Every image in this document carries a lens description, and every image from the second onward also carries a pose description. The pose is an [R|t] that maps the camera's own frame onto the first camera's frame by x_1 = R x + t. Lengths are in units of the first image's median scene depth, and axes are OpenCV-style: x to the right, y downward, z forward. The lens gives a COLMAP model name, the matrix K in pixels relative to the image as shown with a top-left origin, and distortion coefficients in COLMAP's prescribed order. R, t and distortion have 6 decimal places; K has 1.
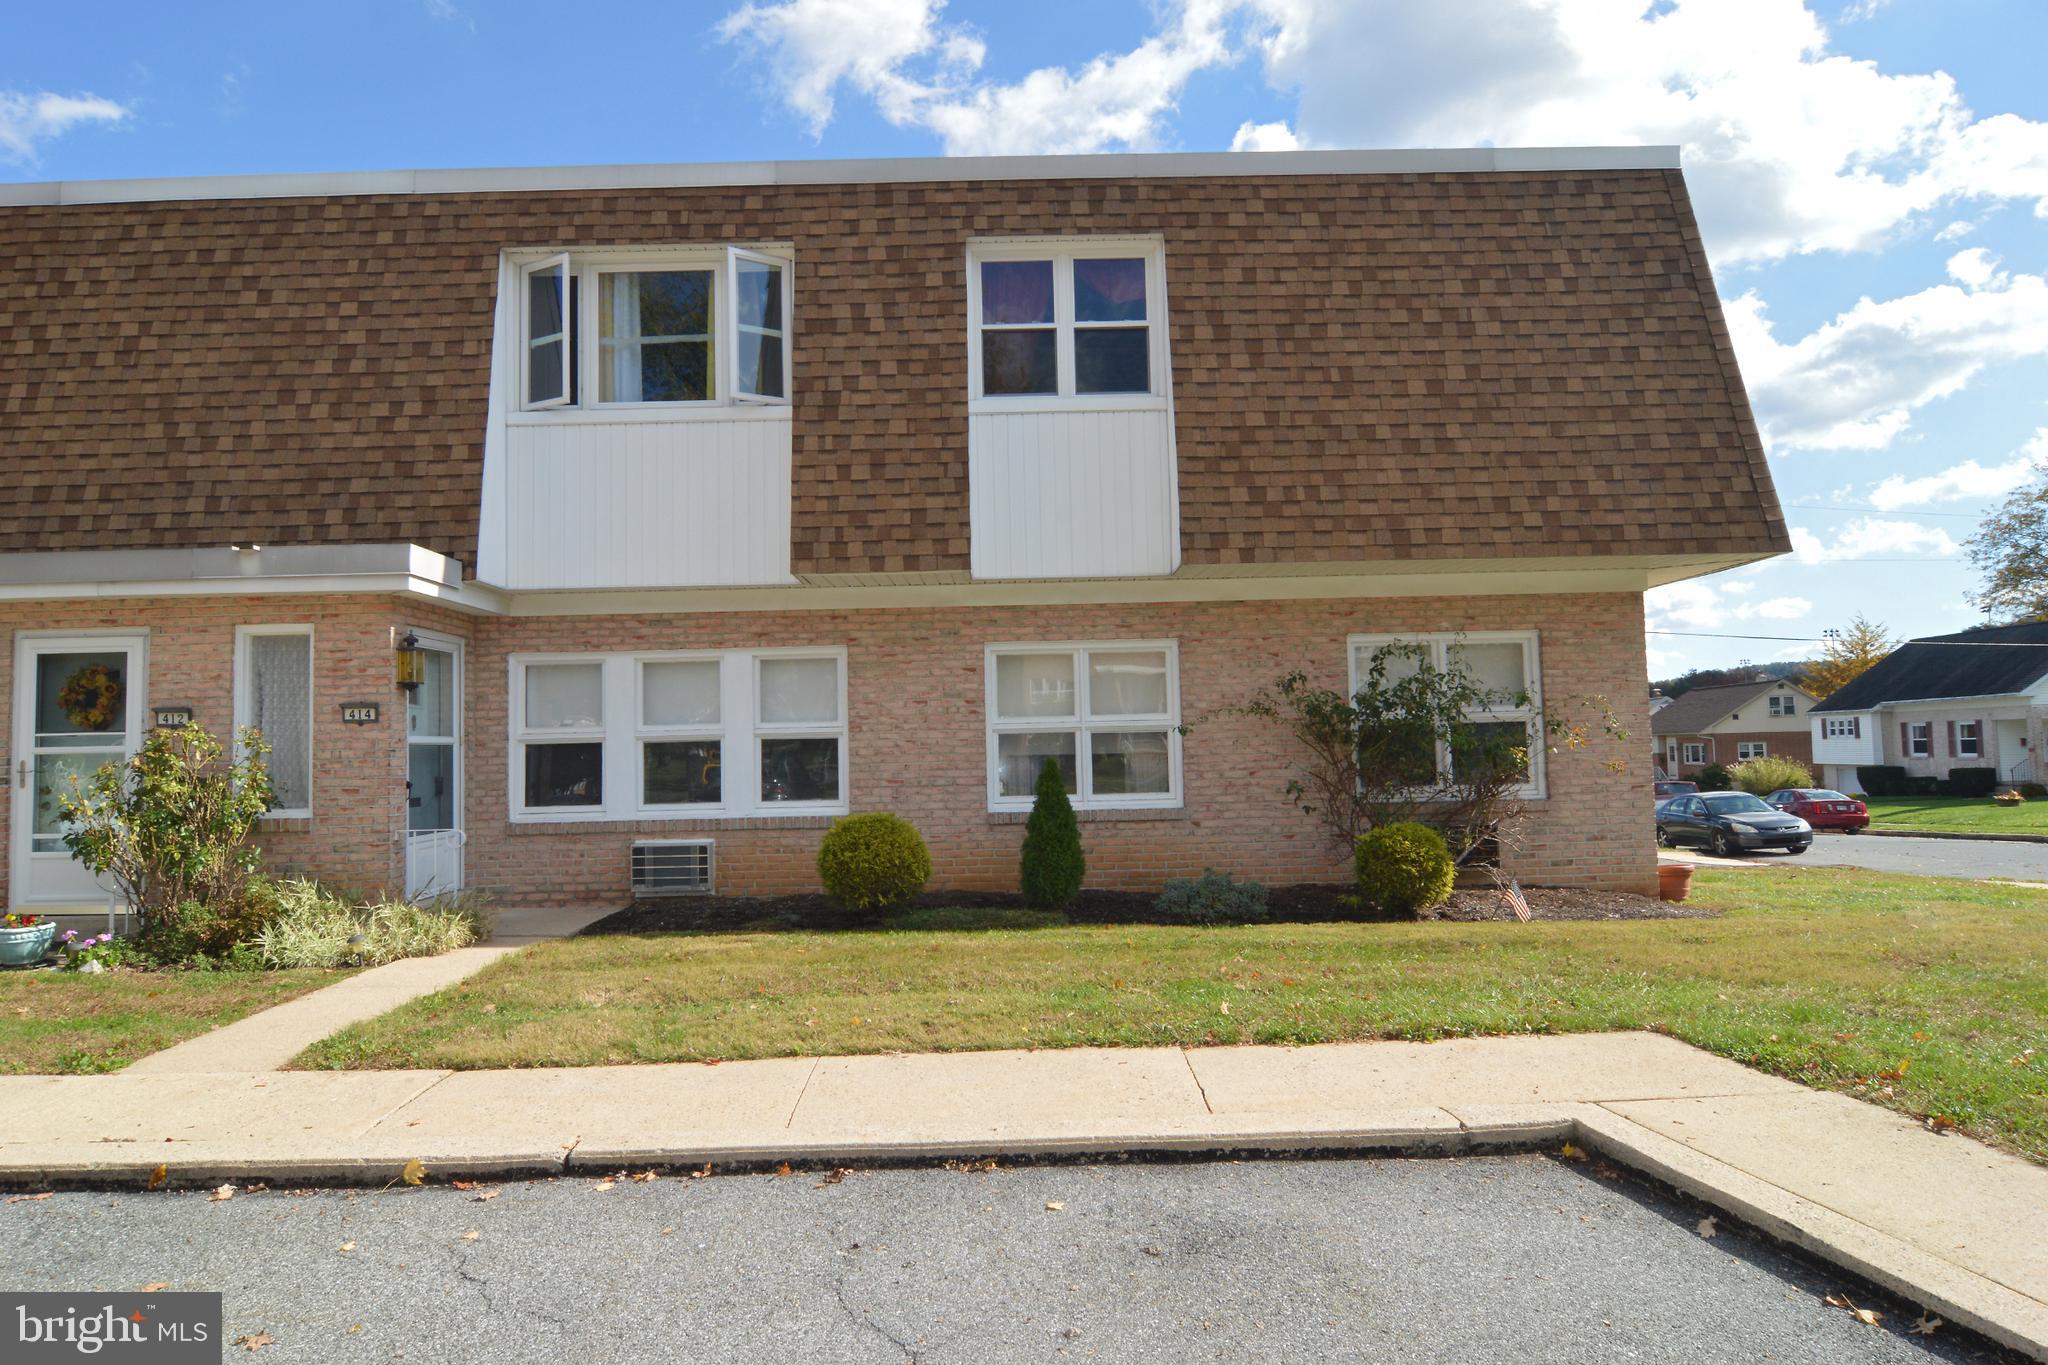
lens RADIAL K [[1161.6, 0, 1003.8], [0, 1161.6, 682.6], [0, 0, 1]] dist [-0.004388, -0.011937]
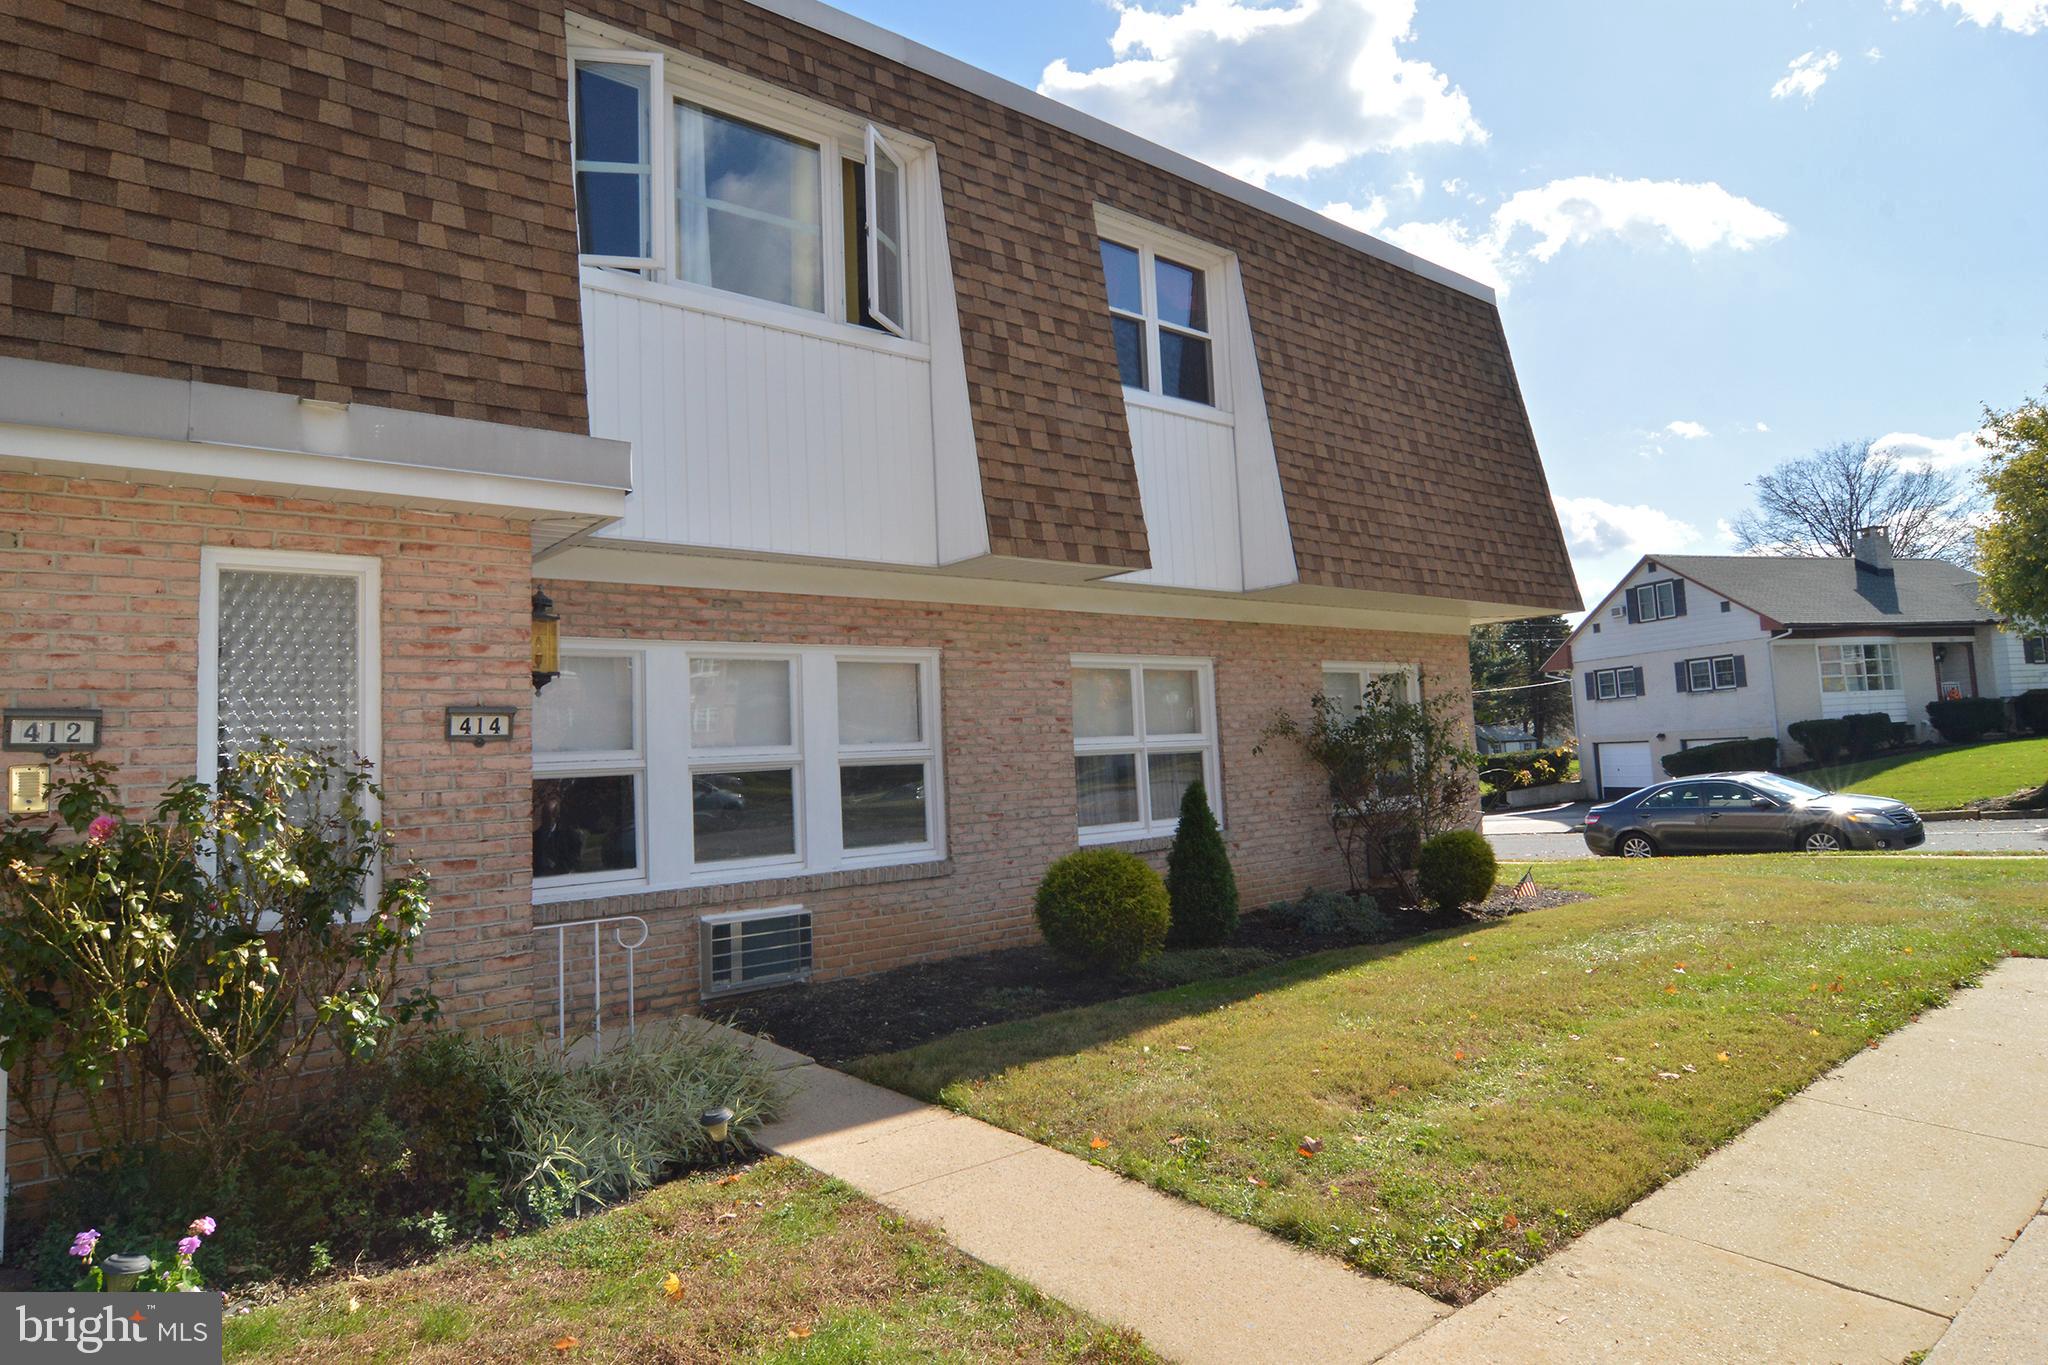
lens RADIAL K [[1173.7, 0, 1020.1], [0, 1173.7, 656.8], [0, 0, 1]] dist [-0.004559, -0.011482]
pose [[0.777284, 0.043766, 0.627625, -0.636507], [-0.009786, 0.998298, -0.057495, 0.021547], [-0.629073, 0.038548, 0.776390, 0.350207]]
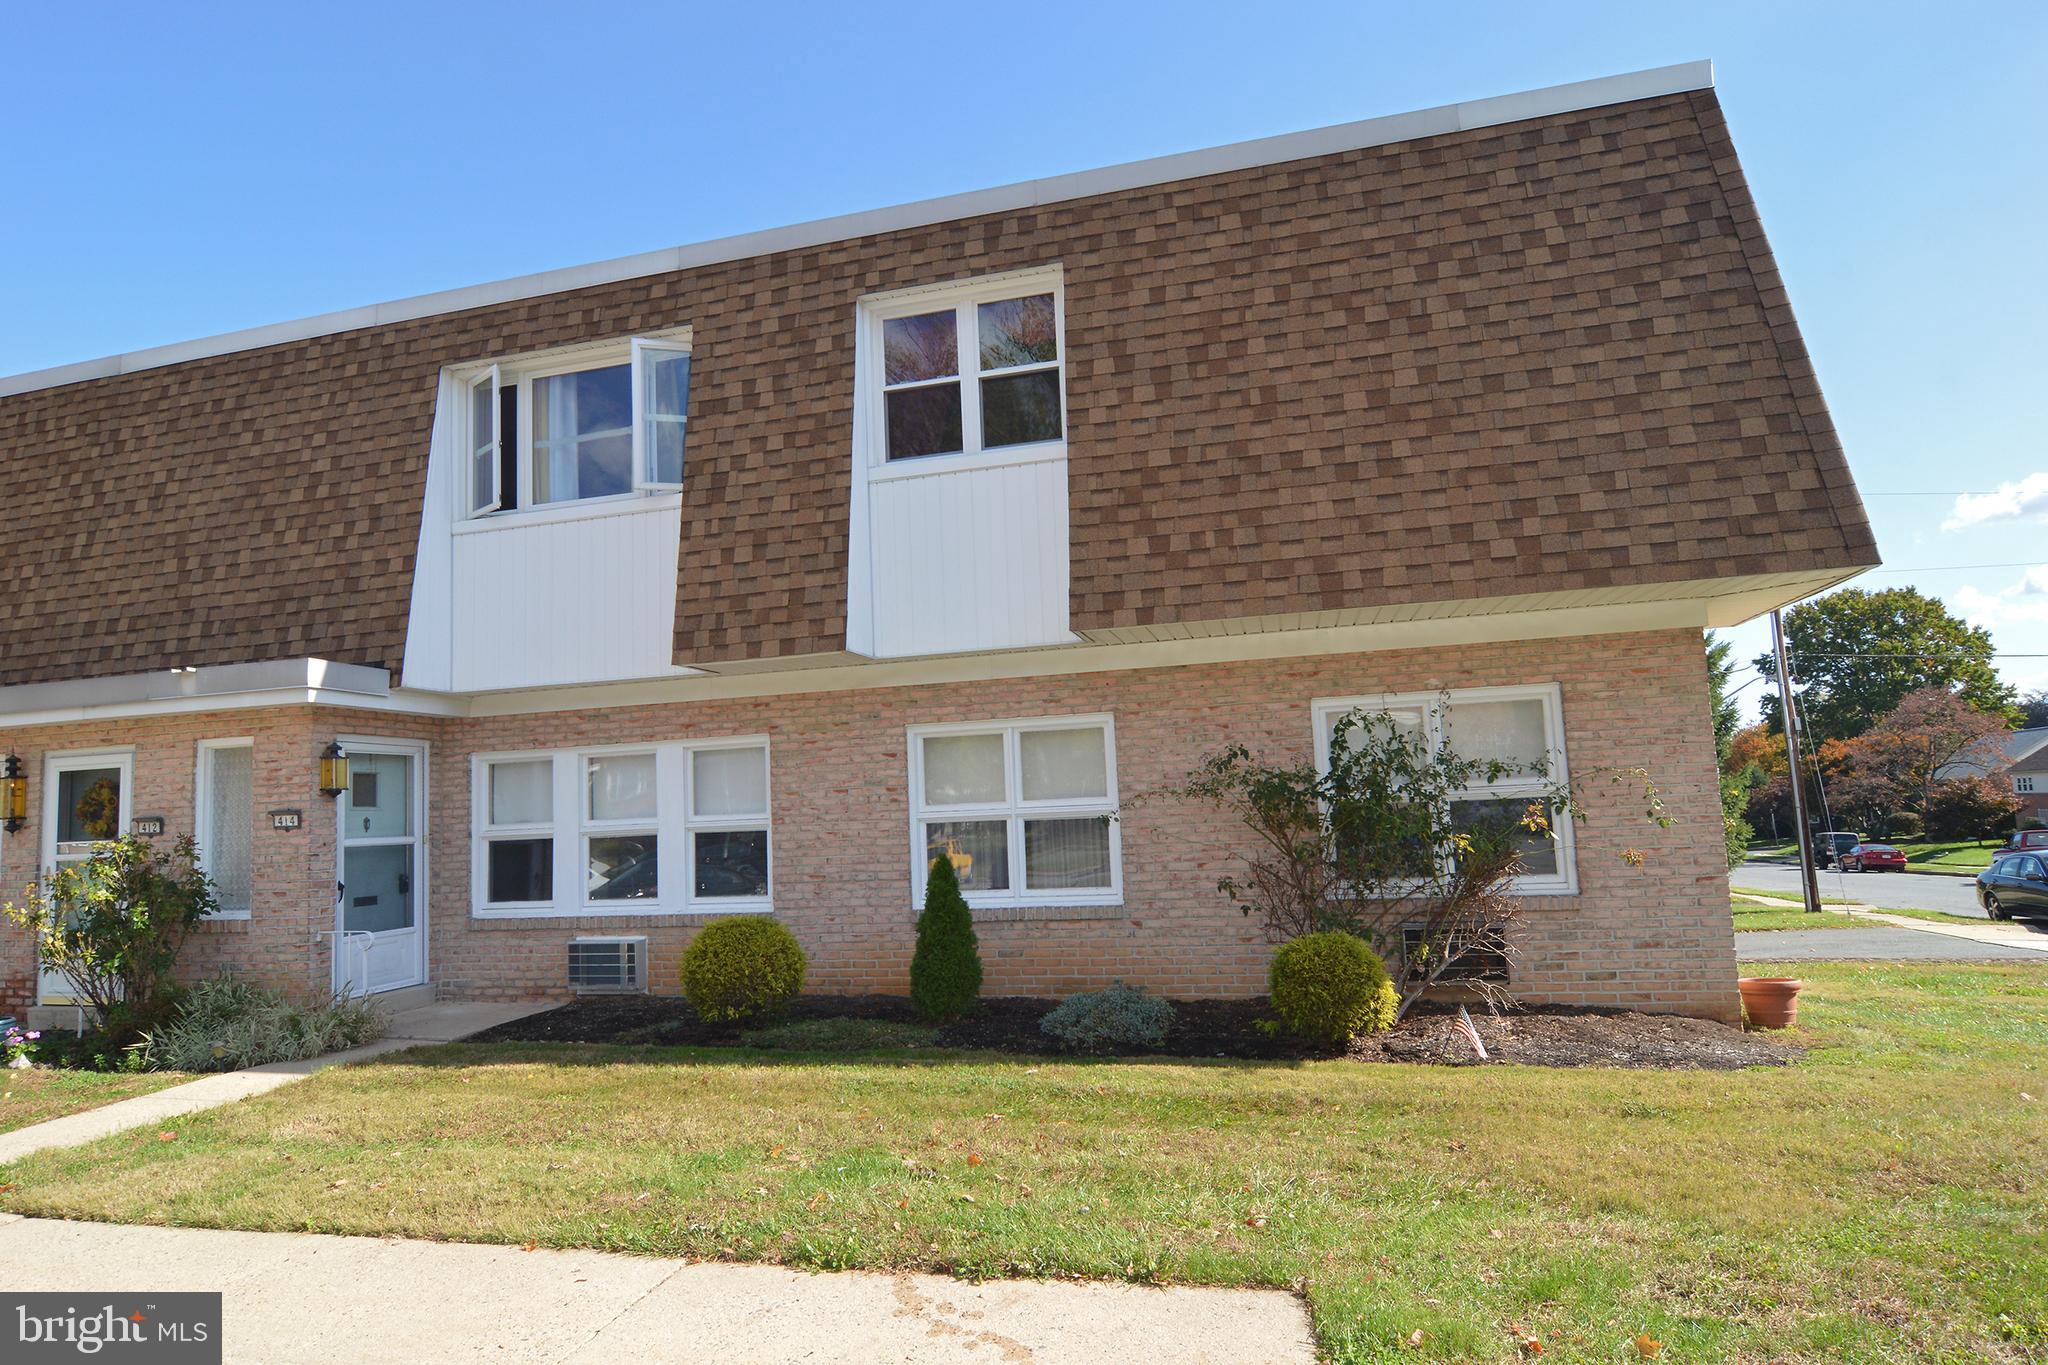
lens RADIAL K [[1133.2, 0, 1001.8], [0, 1133.2, 702.5], [0, 0, 1]] dist [-0.004555, -0.011728]
pose [[0.965805, -0.043549, -0.255587, 0.304933], [0.035549, 0.998725, -0.035842, -0.018148], [0.256822, 0.025531, 0.966121, 0.154044]]
